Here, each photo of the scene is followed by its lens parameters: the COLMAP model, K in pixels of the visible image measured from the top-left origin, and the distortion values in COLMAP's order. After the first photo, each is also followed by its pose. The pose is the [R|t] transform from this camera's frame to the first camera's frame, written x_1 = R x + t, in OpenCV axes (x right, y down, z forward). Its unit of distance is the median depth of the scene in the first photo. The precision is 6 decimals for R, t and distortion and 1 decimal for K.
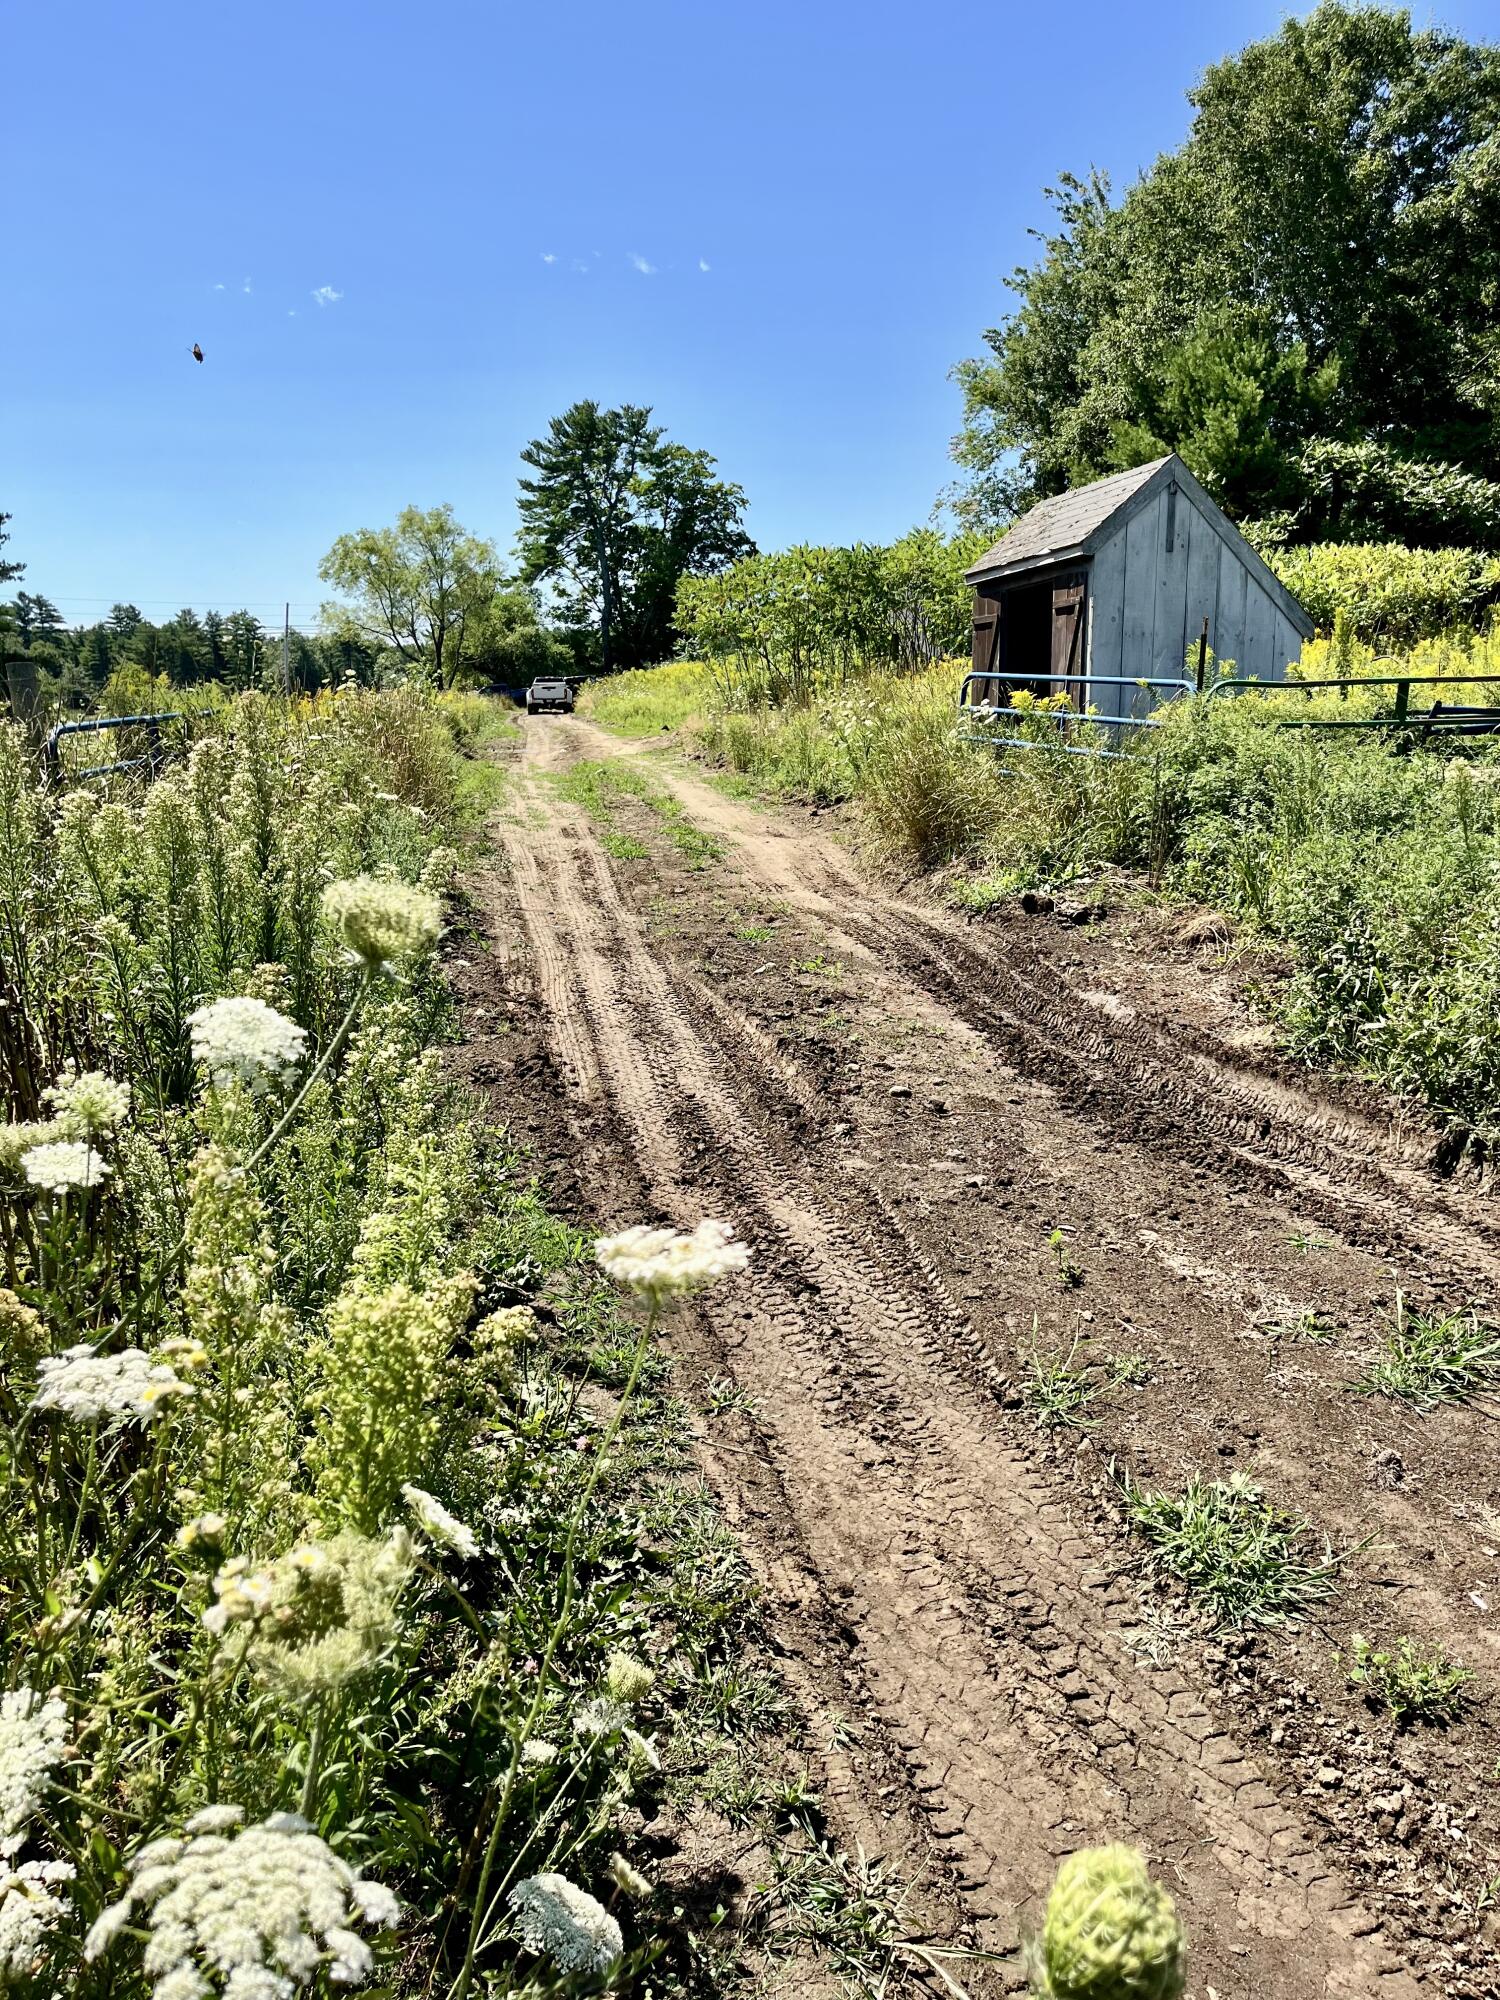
lens RADIAL K [[1514.1, 0, 768.7], [0, 1514.1, 1003.7], [0, 0, 1]] dist [0.056341, -0.077113]
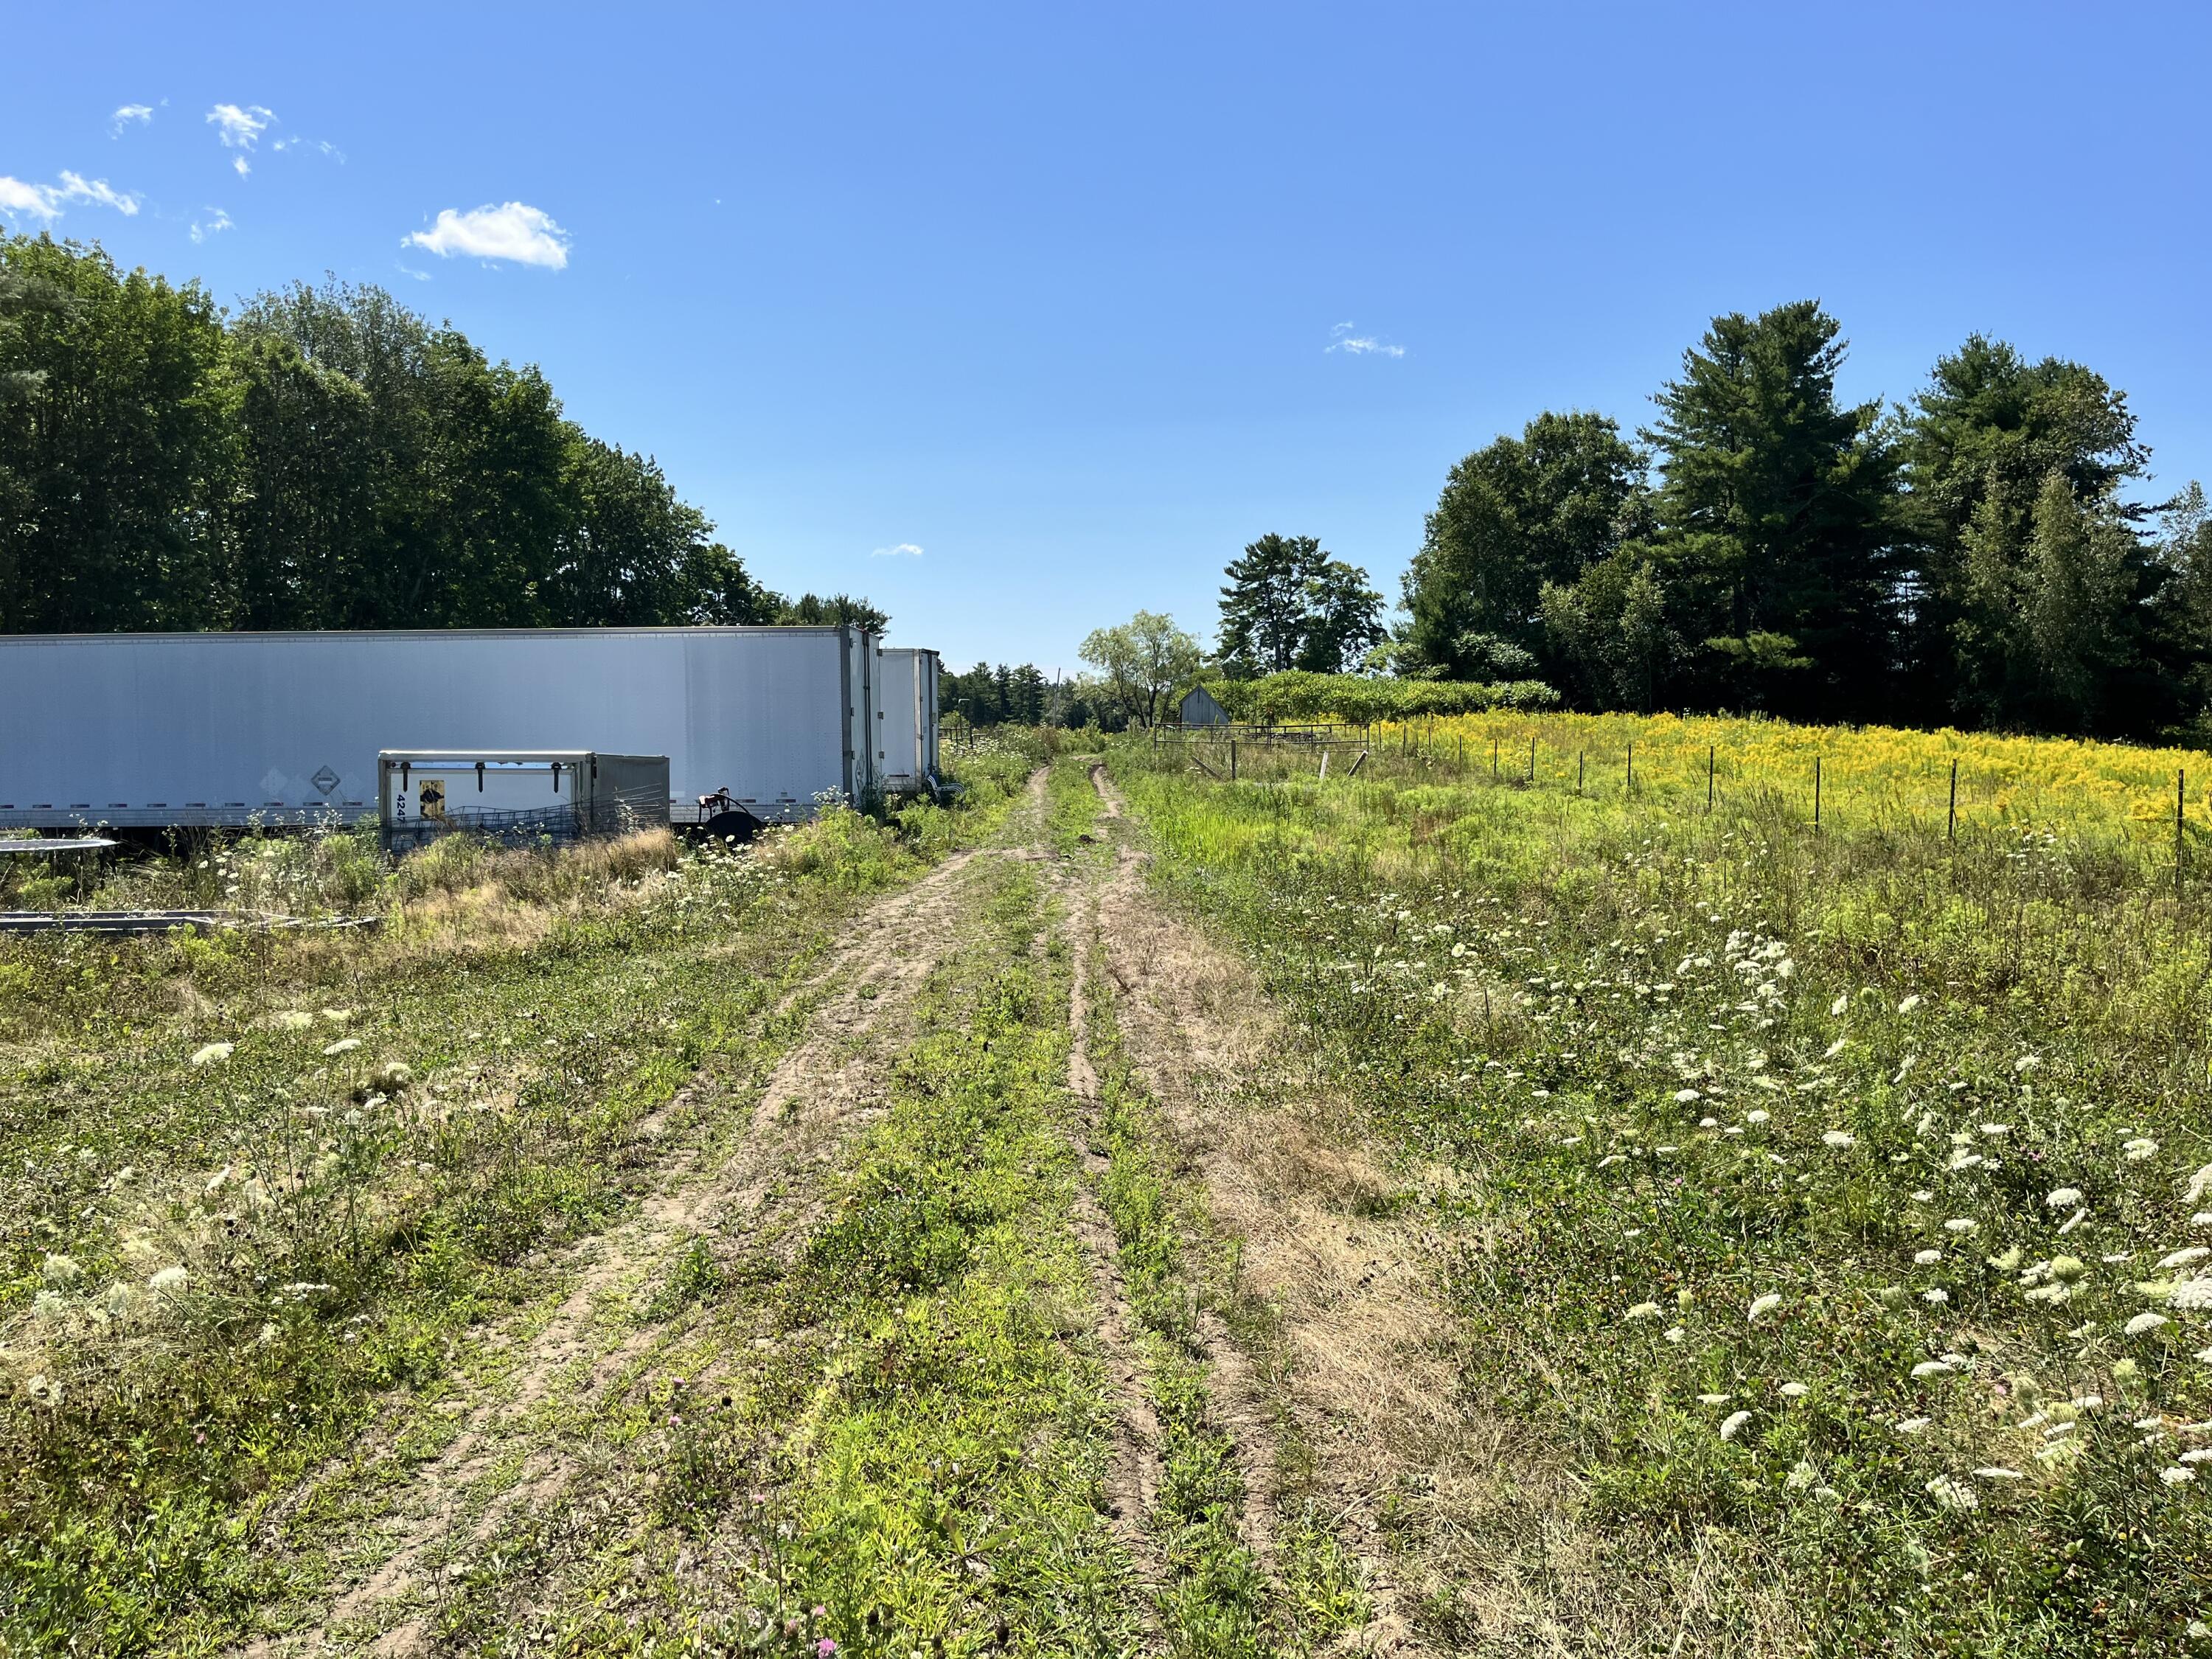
lens RADIAL K [[1674.6, 0, 1104.1], [0, 1674.6, 834.2], [0, 0, 1]] dist [0.056341, -0.077113]
pose [[0.961753, 0.037310, -0.271364, 0.157337], [-0.076685, 0.987739, -0.135978, 0.098733], [0.262964, 0.151587, 0.952823, -0.461280]]
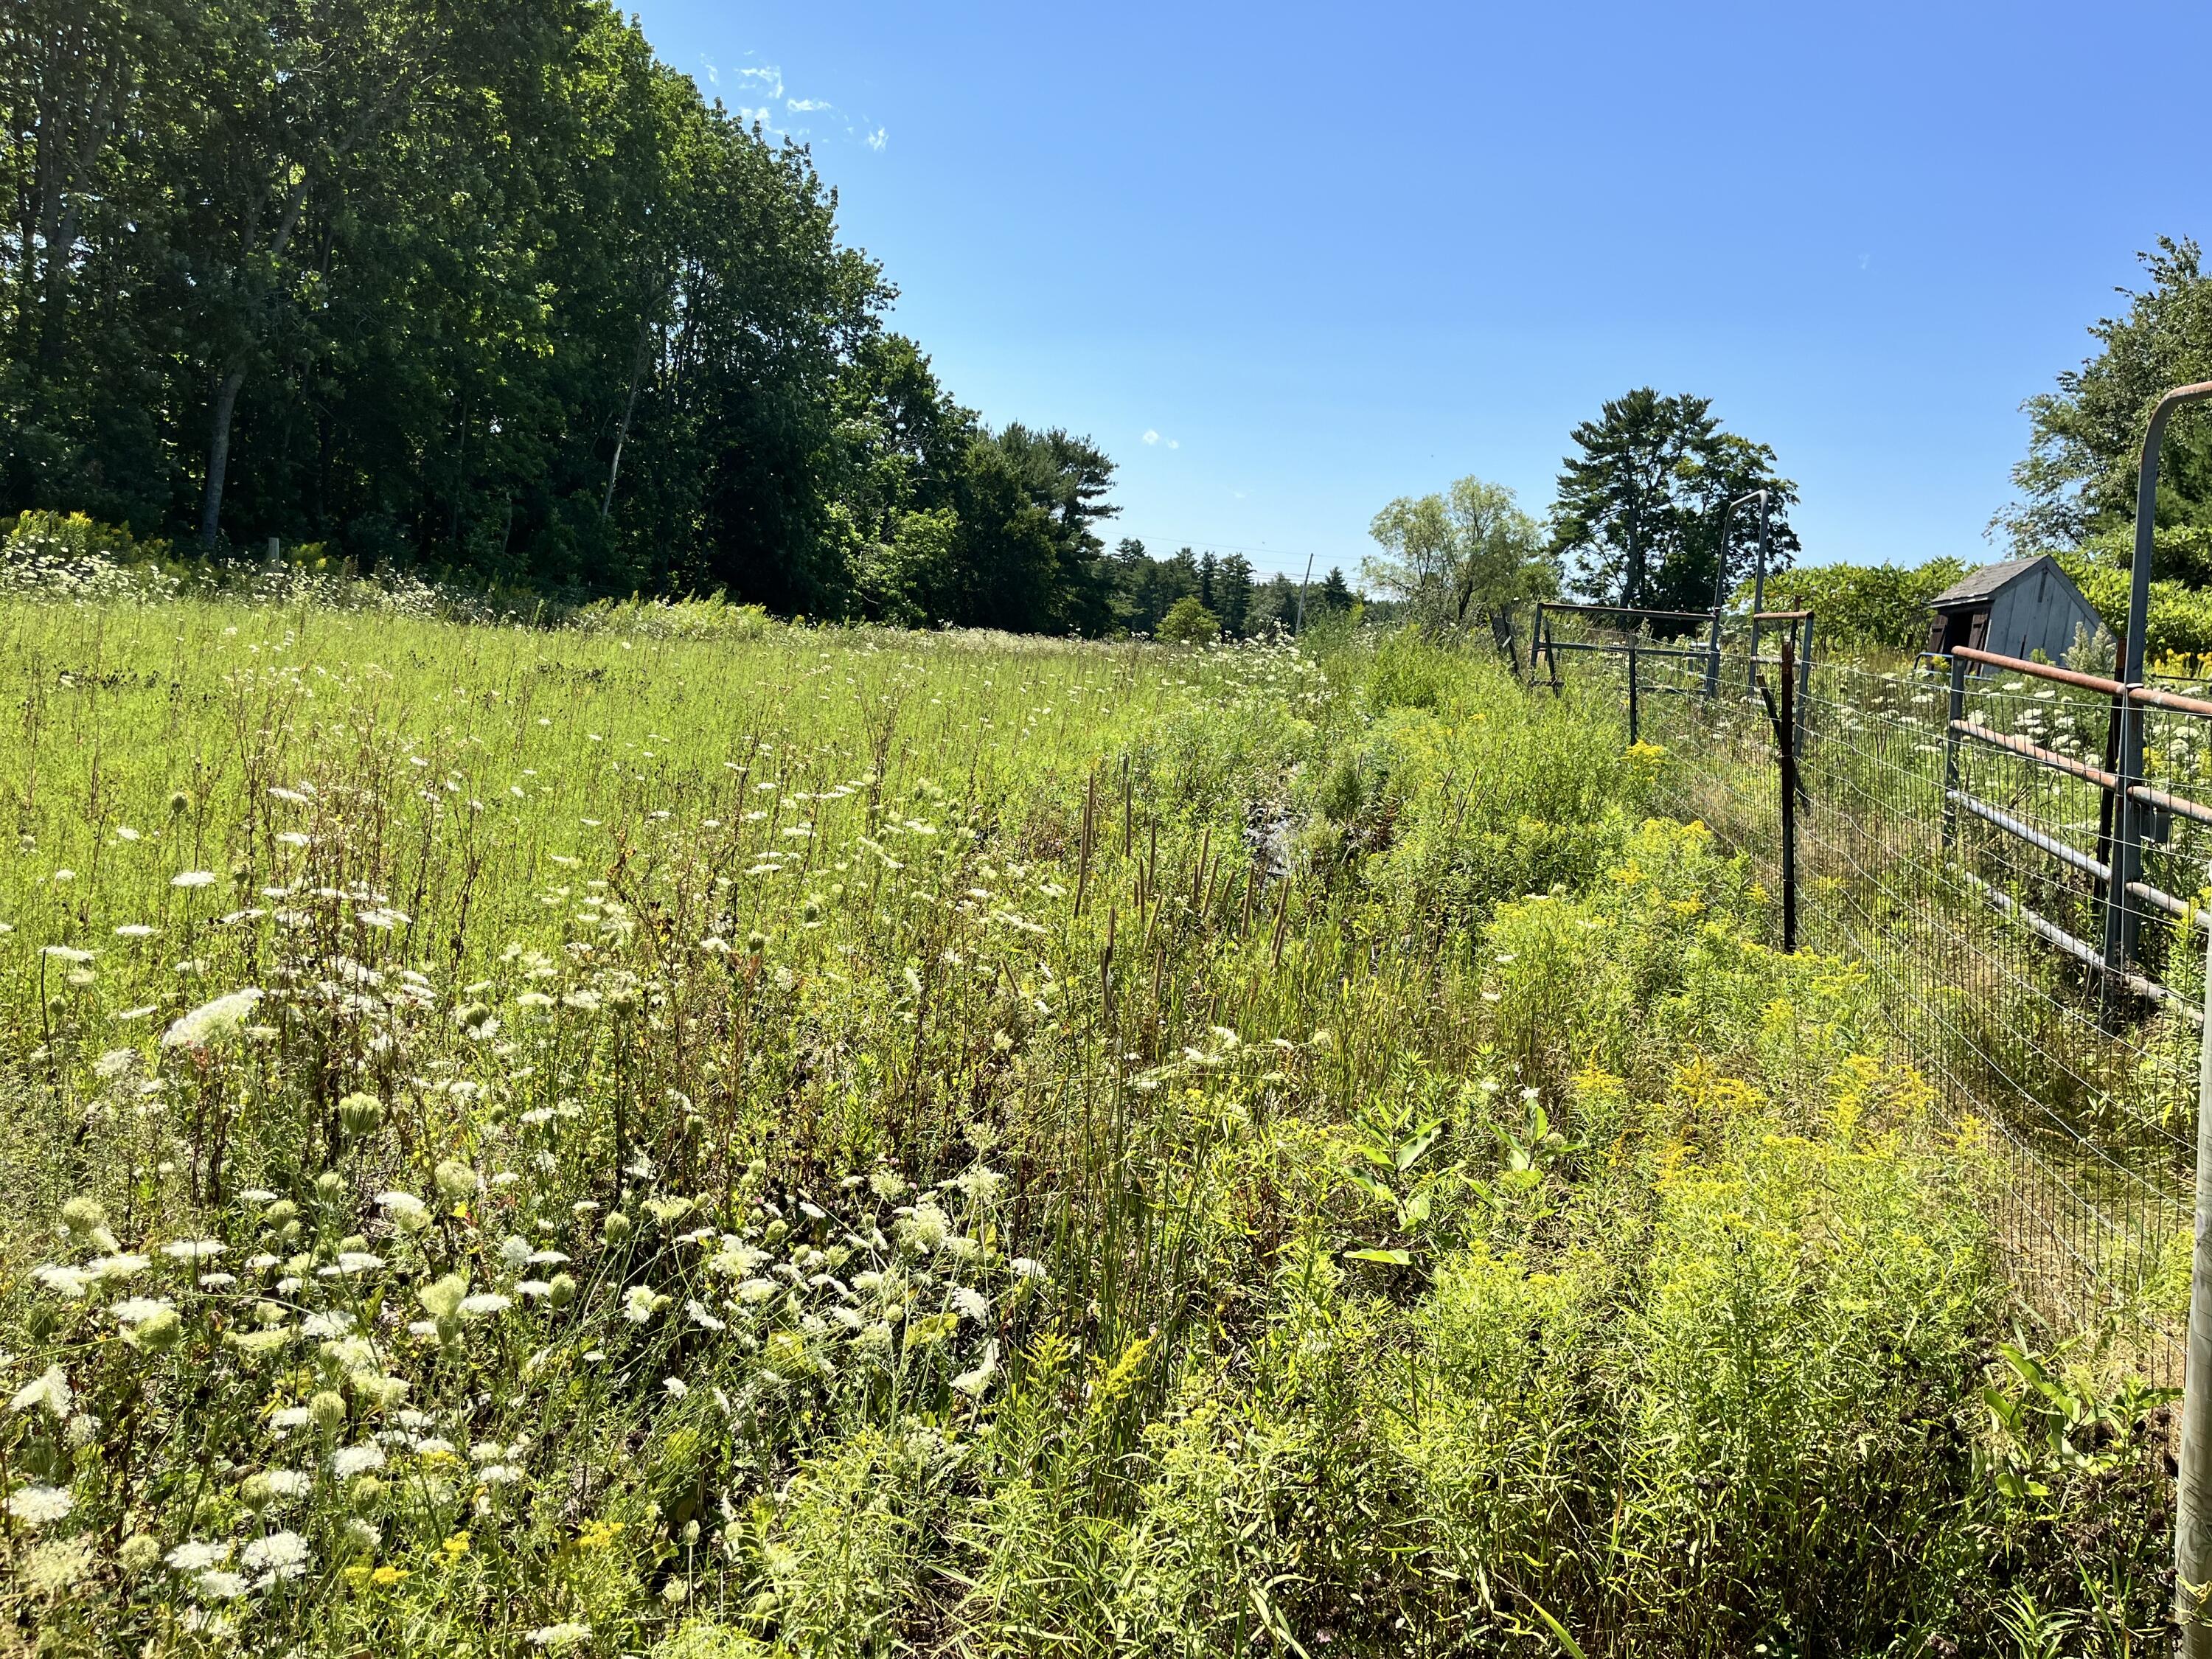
lens RADIAL K [[1674.6, 0, 1103.4], [0, 1674.6, 885.2], [0, 0, 1]] dist [0.056341, -0.077113]
pose [[0.922694, 0.156710, -0.352248, -0.002590], [-0.179943, 0.983090, -0.033990, 0.038647], [0.340965, 0.094747, 0.935289, -0.154689]]
